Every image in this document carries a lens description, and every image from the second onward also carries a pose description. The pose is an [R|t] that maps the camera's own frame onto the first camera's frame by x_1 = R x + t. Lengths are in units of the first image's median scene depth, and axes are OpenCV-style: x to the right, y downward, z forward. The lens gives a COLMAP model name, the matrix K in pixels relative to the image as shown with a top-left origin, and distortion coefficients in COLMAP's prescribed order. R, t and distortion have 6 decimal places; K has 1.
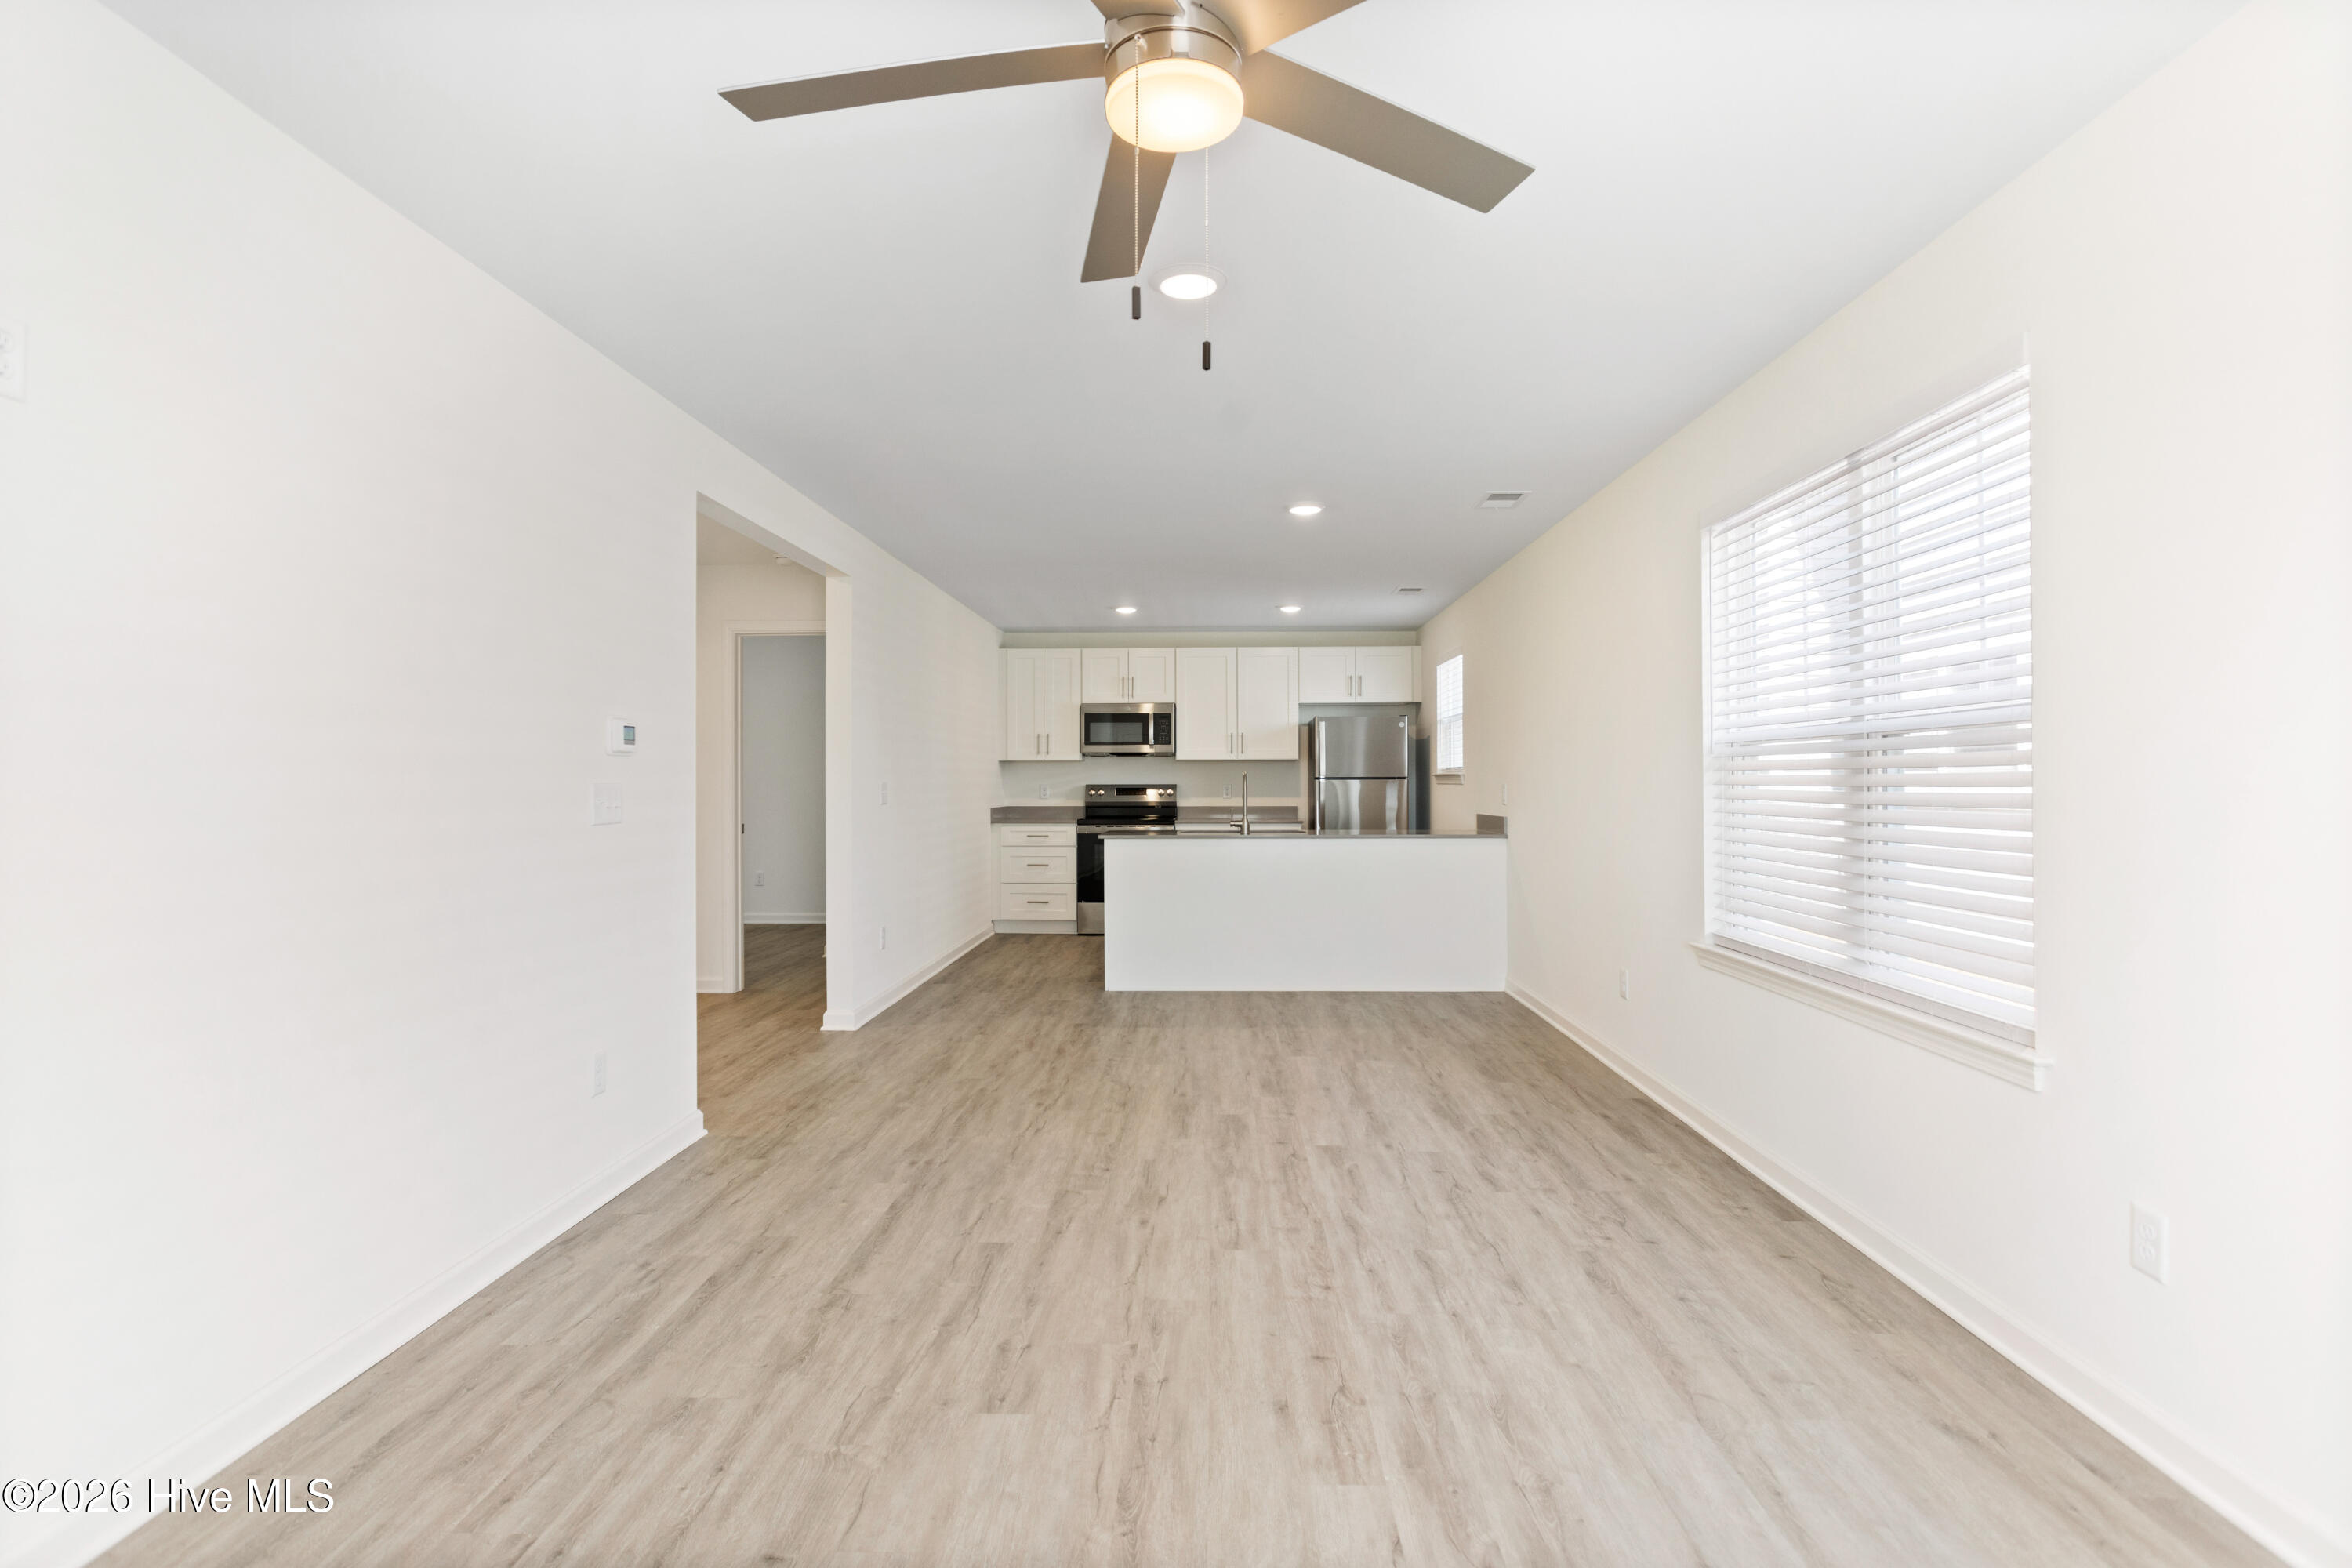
lens RADIAL K [[1286.4, 0, 1176.0], [0, 1286.4, 784.0], [0, 0, 1]] dist [-0.000147, -0.000062]
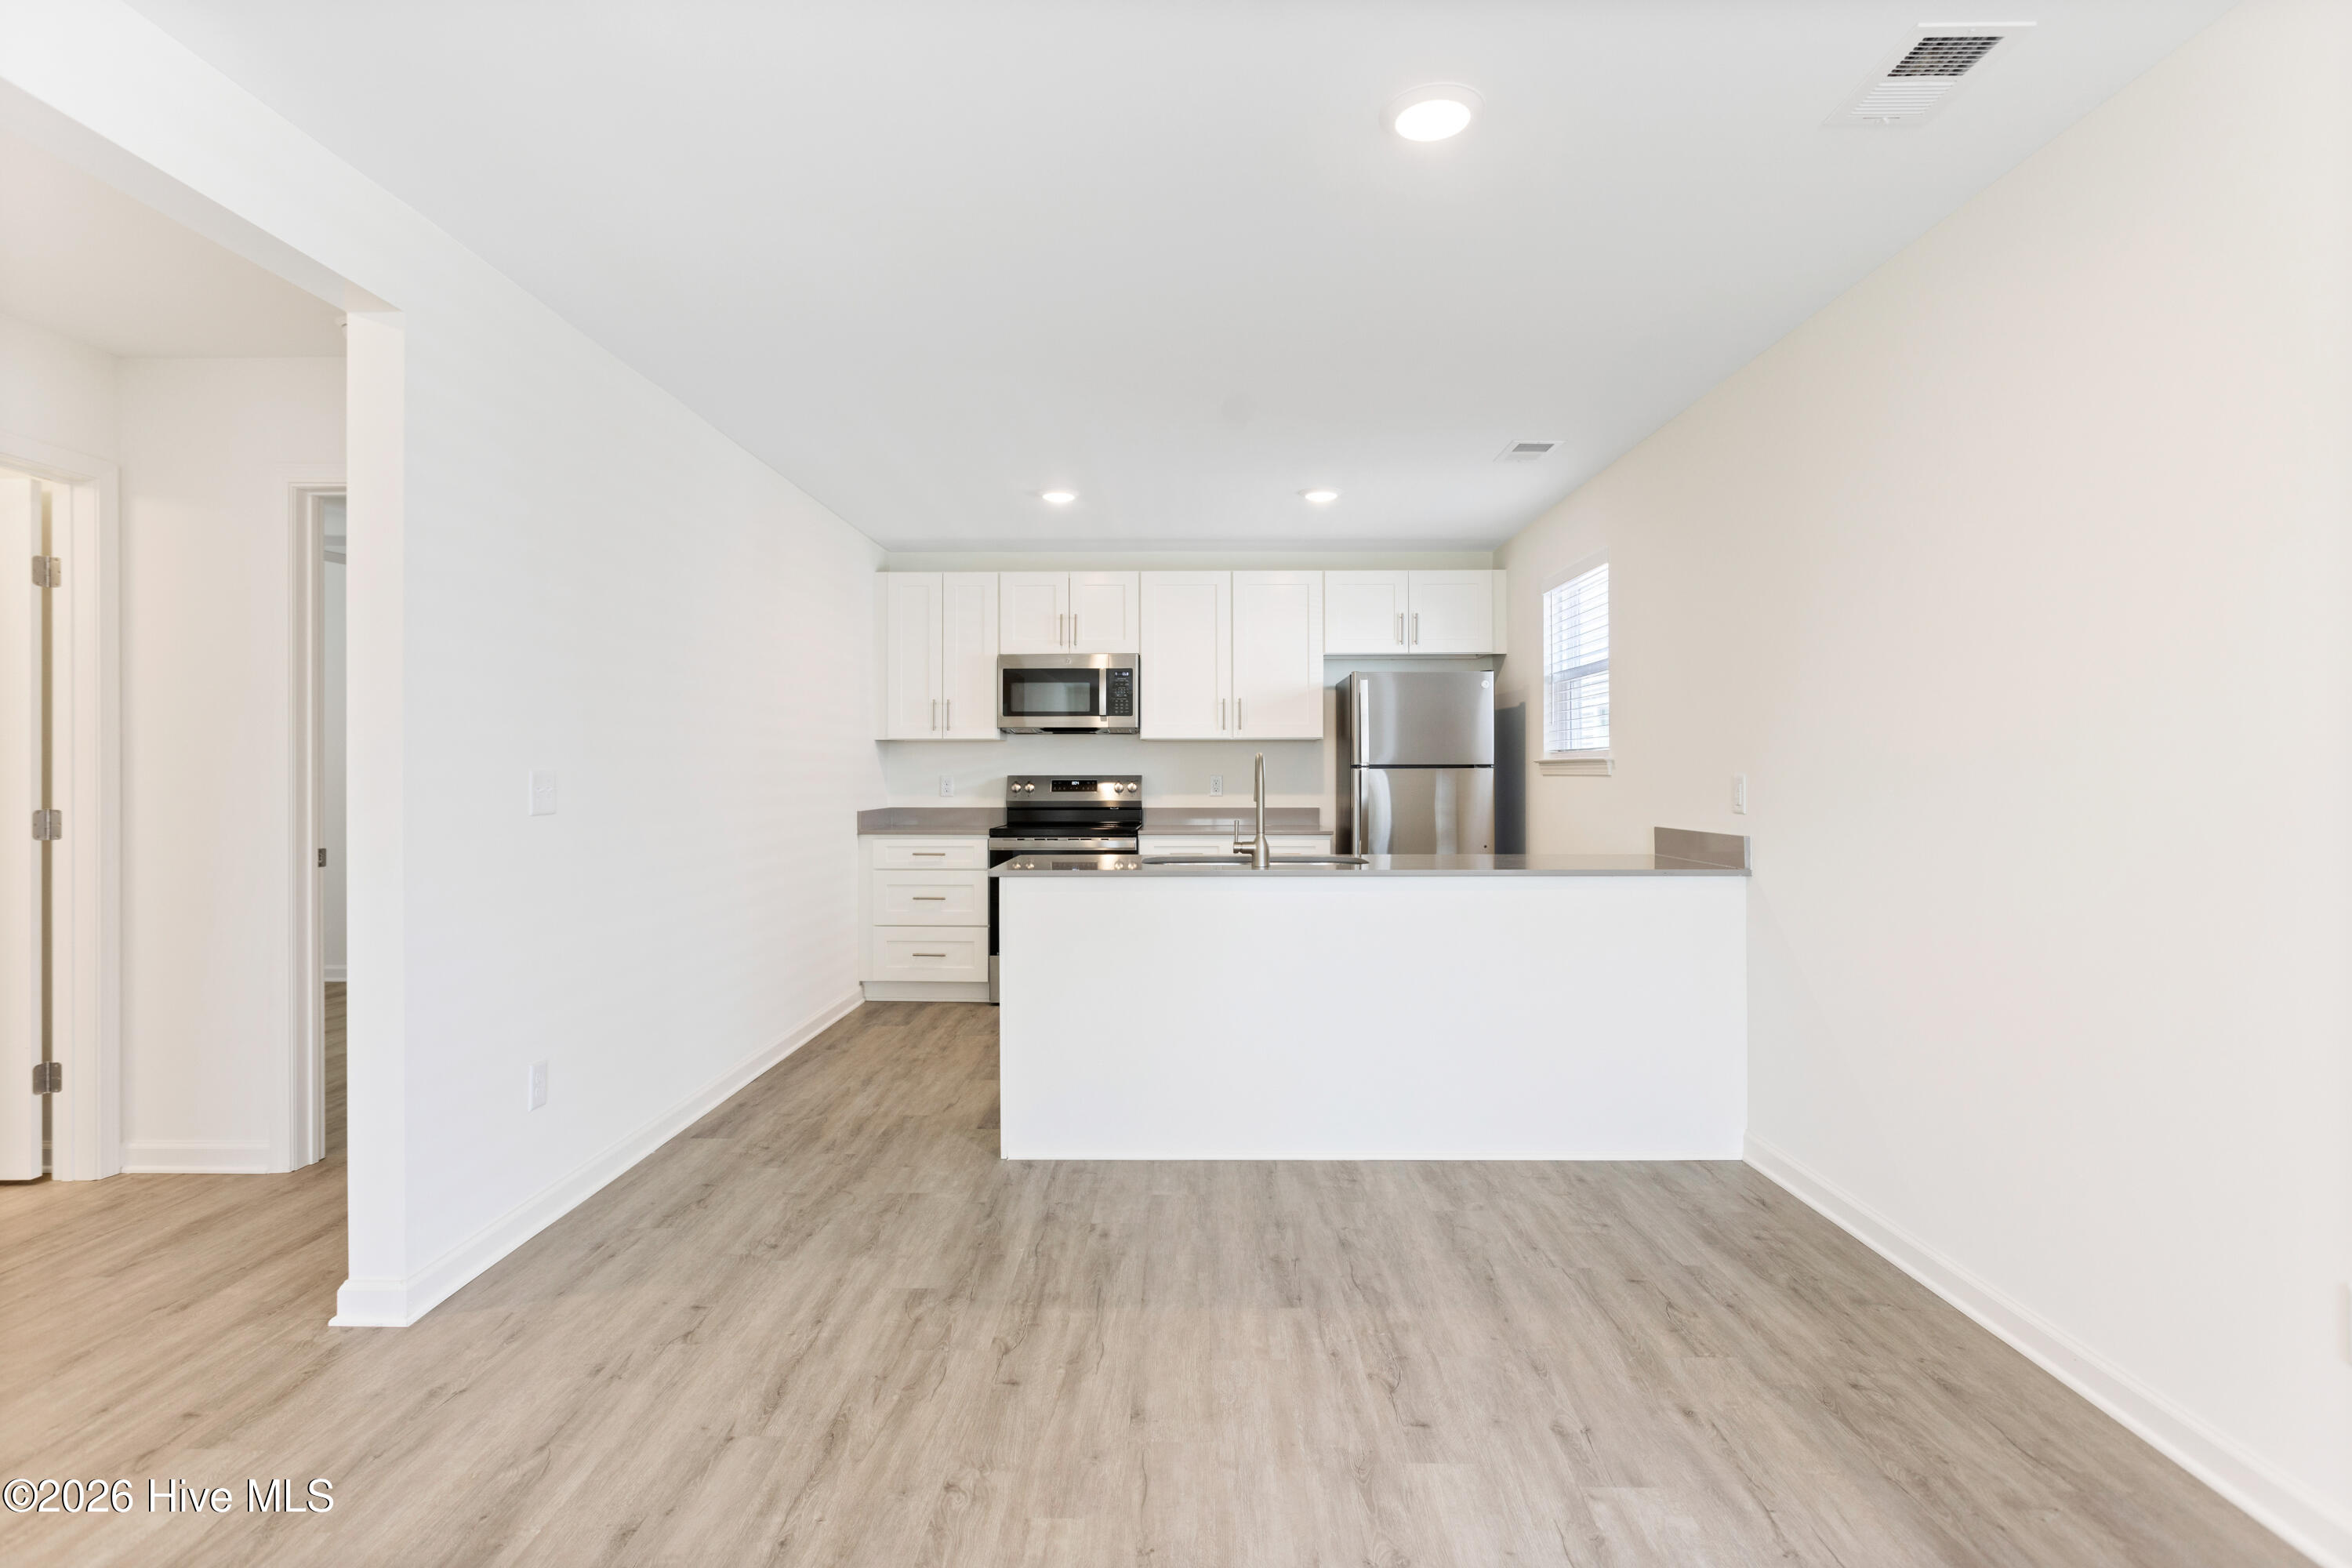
lens RADIAL K [[1286.4, 0, 1176.0], [0, 1286.4, 784.0], [0, 0, 1]] dist [-0.000147, -0.000062]
pose [[0.999797, 0.000883, 0.020147, 0.004991], [-0.001022, 0.999975, 0.006927, 0.000024], [-0.020140, -0.006946, 0.999773, 0.336076]]
